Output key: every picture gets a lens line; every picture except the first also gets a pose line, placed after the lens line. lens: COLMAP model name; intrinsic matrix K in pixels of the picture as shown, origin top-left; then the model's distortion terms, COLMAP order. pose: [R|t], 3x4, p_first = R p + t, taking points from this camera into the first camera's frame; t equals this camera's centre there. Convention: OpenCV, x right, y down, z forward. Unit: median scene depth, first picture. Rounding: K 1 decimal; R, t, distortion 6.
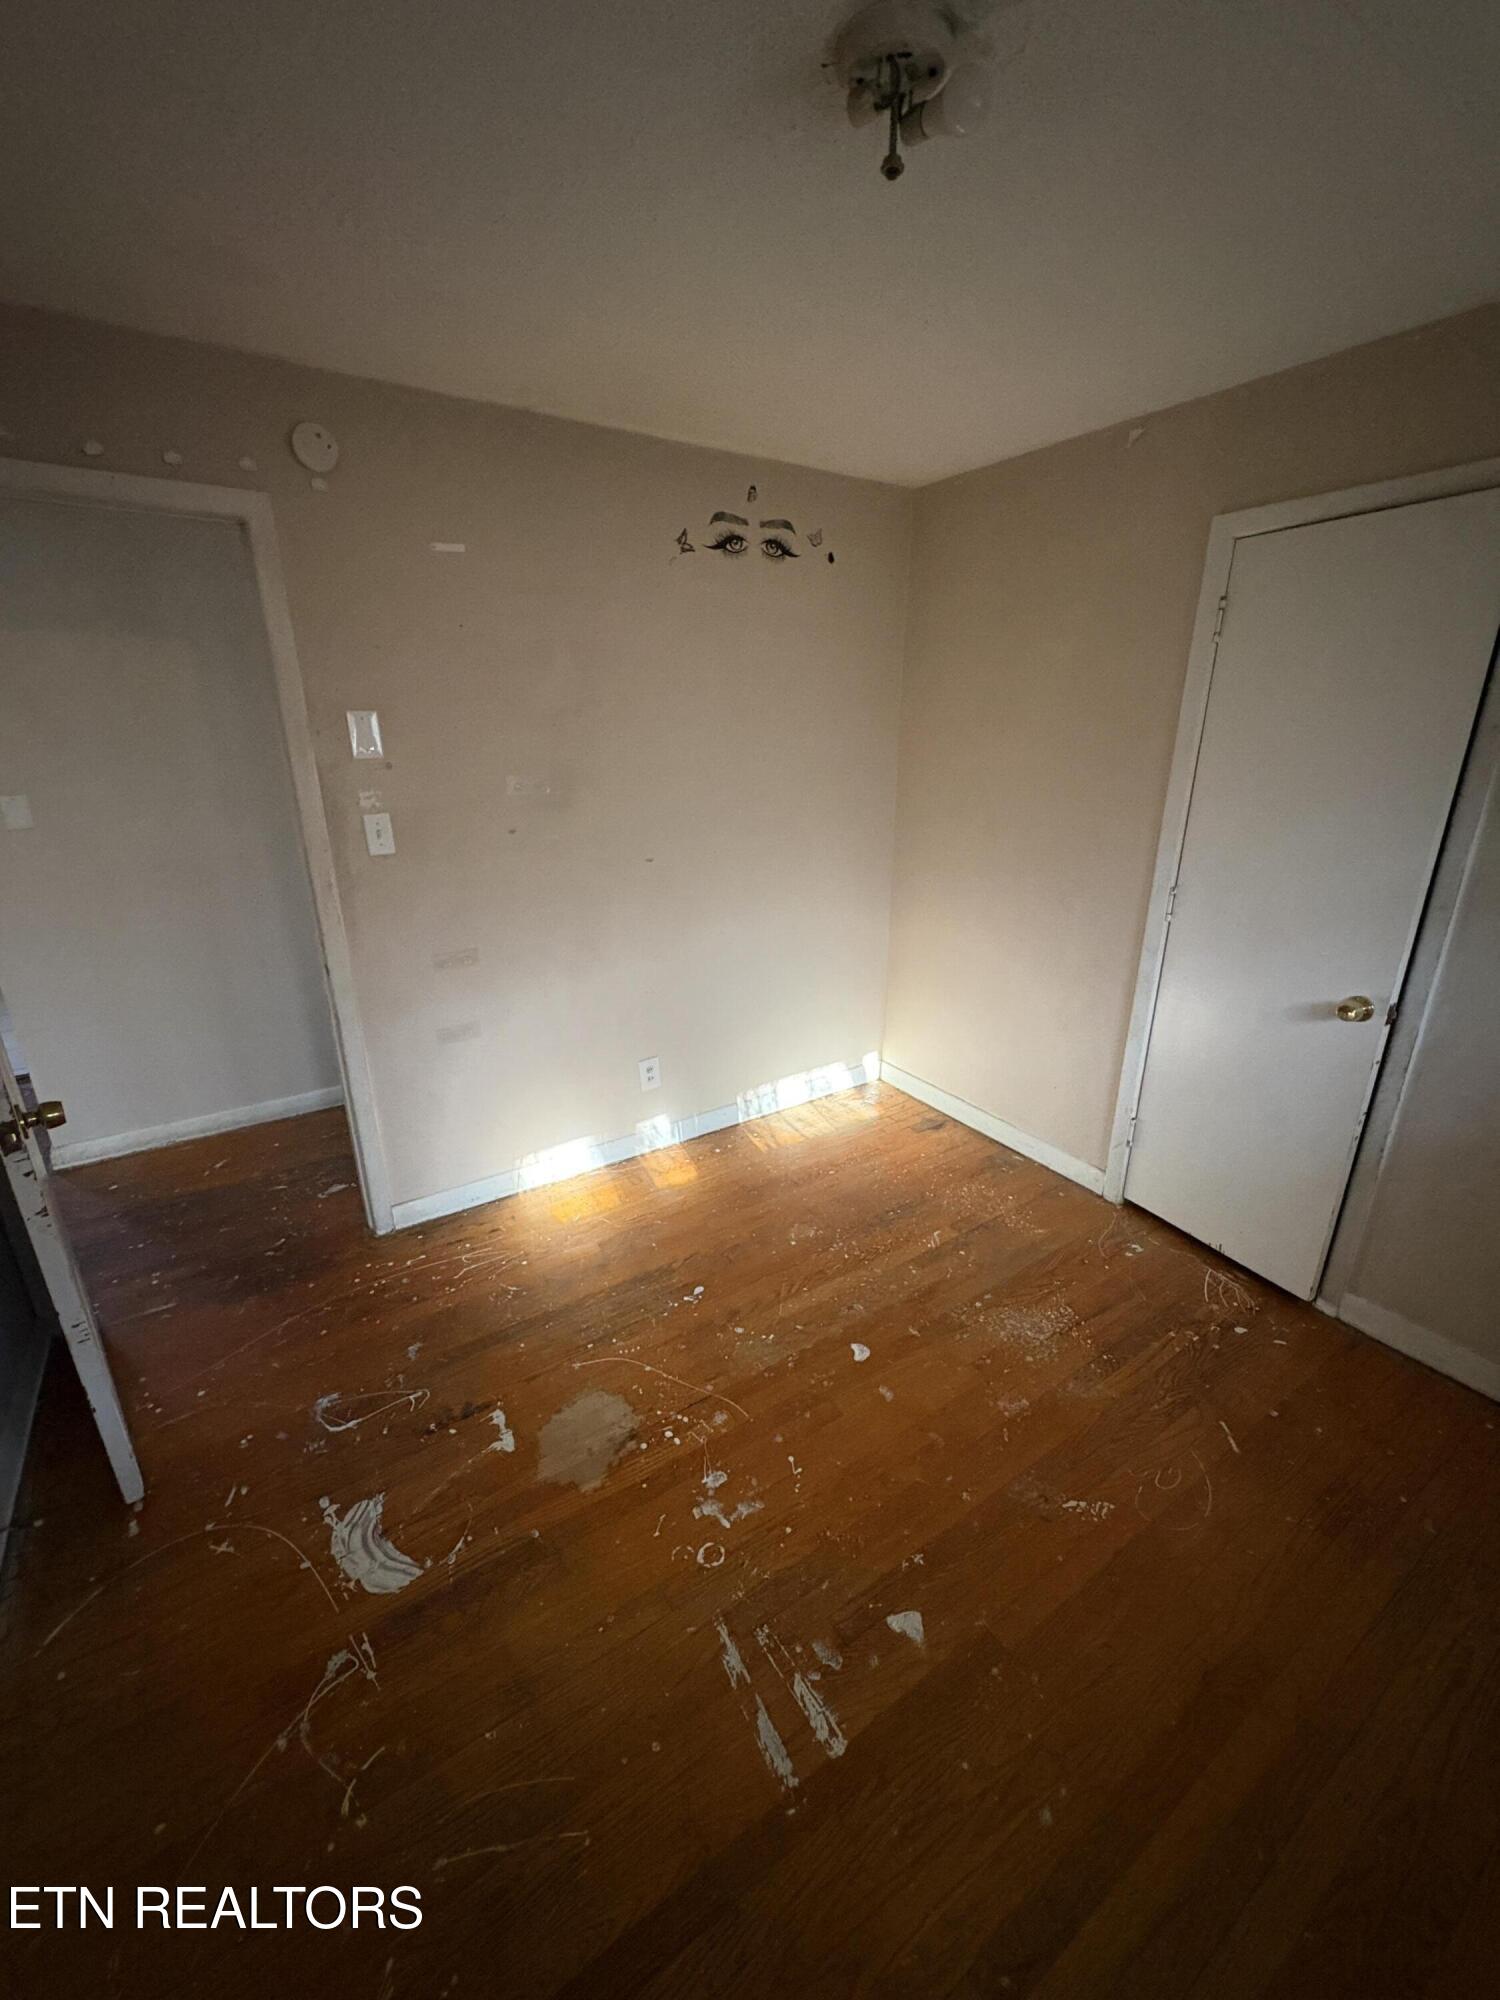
lens RADIAL K [[800.3, 0, 751.1], [0, 800.3, 998.7], [0, 0, 1]] dist [-0.000316, -0.000801]
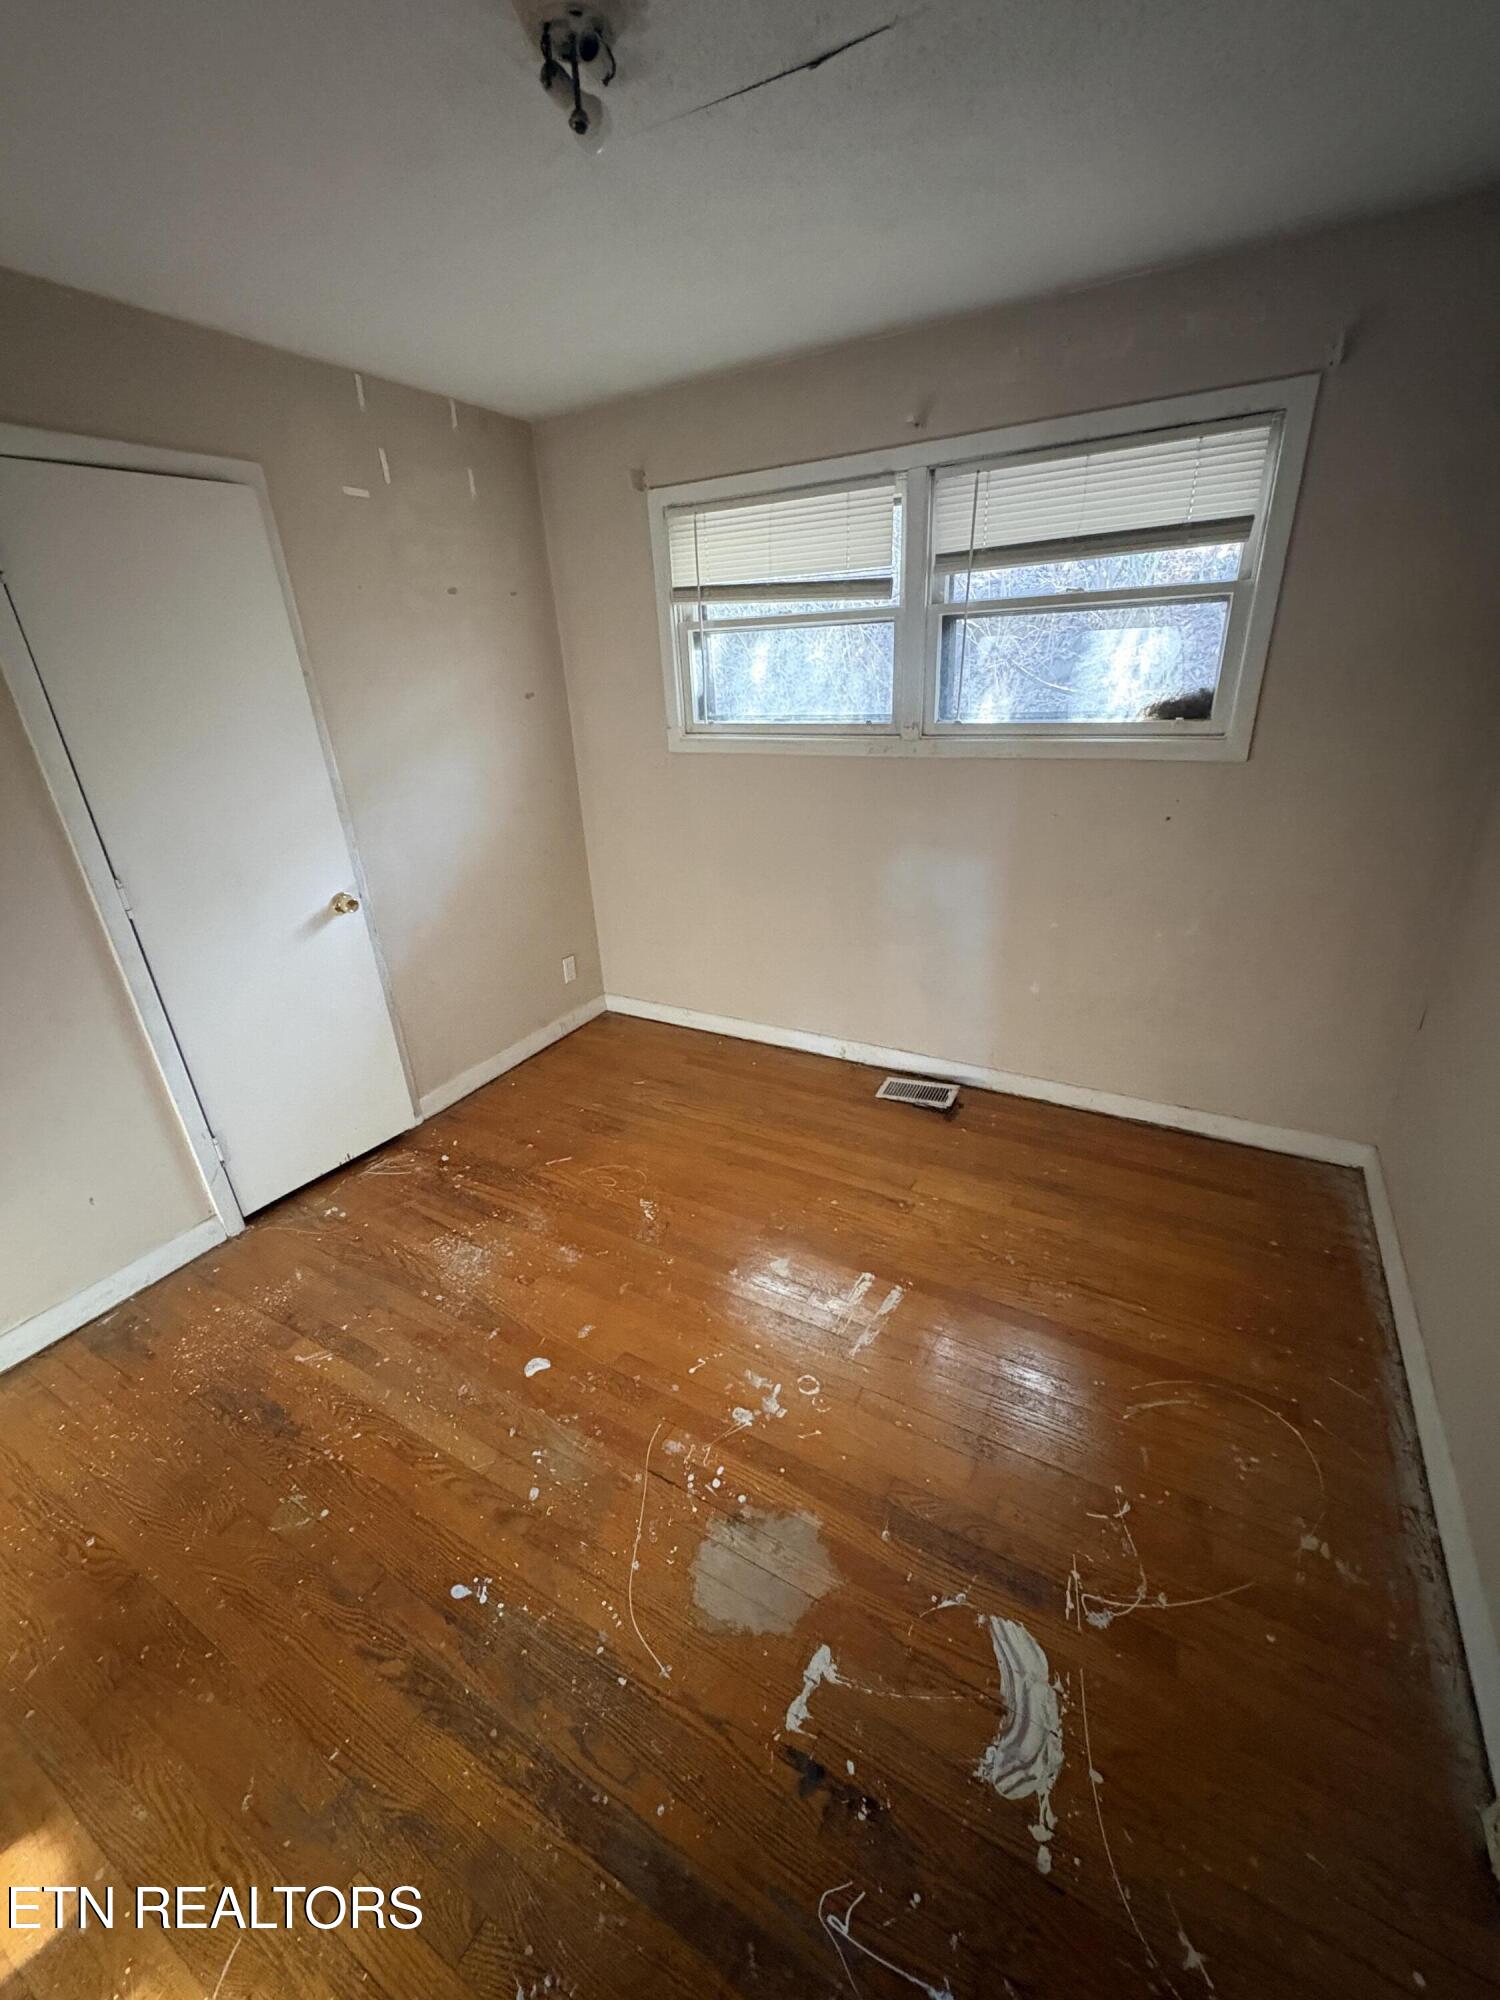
lens RADIAL K [[800.3, 0, 749.1], [0, 800.3, 1000.1], [0, 0, 1]] dist [-0.000316, -0.000801]
pose [[-0.453830, -0.331453, 0.827150, -0.656377], [0.337867, 0.794929, 0.503918, -0.299462], [-0.824551, 0.508160, -0.248775, 0.903015]]
